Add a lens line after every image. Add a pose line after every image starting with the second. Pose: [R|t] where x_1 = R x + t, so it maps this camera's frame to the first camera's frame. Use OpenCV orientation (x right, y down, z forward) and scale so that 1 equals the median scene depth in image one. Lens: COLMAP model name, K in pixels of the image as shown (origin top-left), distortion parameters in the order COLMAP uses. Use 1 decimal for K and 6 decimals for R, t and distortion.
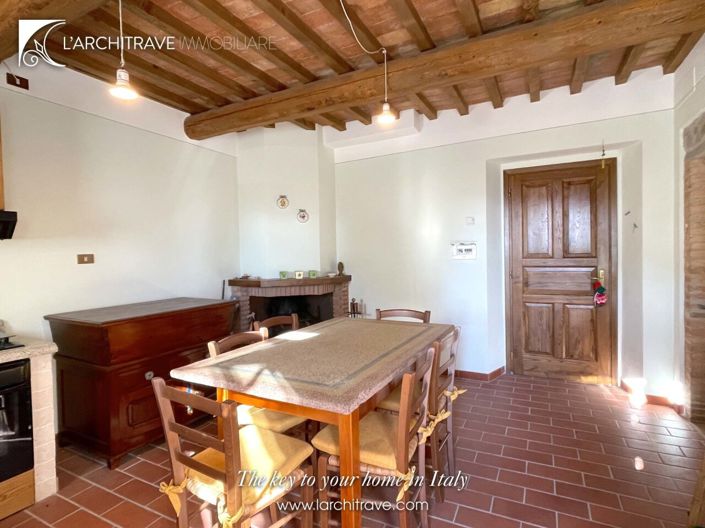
lens RADIAL K [[377.8, 0, 352.5], [0, 377.8, 264.0], [0, 0, 1]] dist [0.001881, 0.000277]
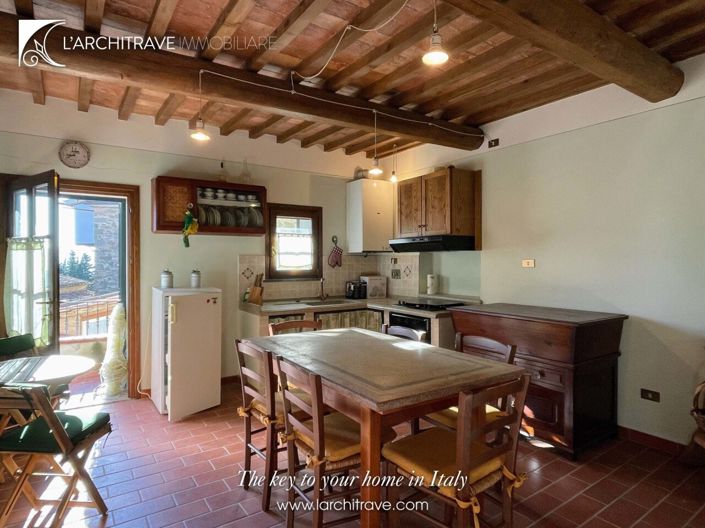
lens RADIAL K [[408.4, 0, 352.5], [0, 408.4, 264.0], [0, 0, 1]] dist [0.002805, -0.001369]
pose [[-0.462640, 0.034091, -0.885890, 0.490213], [-0.006039, 0.999116, 0.041602, -0.041927], [0.886526, 0.024597, -0.462025, 0.751429]]
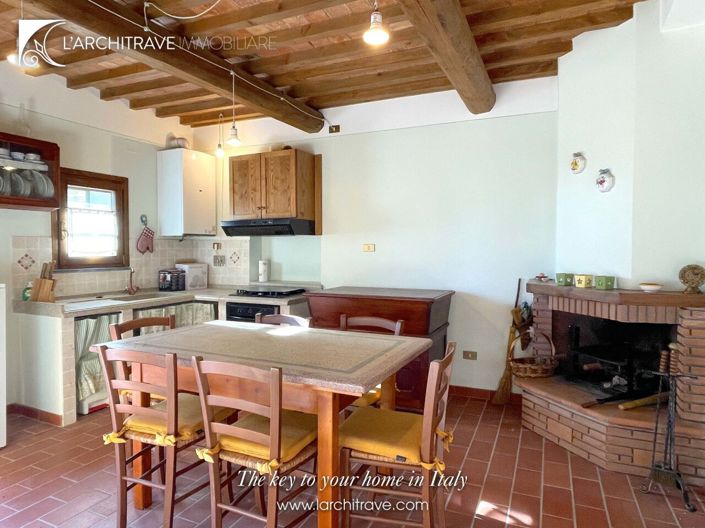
lens RADIAL K [[437.6, 0, 352.5], [0, 437.6, 264.0], [0, 0, 1]] dist [-0.002876, -0.003110]
pose [[0.054557, 0.060919, -0.996651, 0.529436], [-0.024013, 0.997929, 0.059683, -0.031137], [0.998222, 0.020677, 0.055906, 0.586350]]
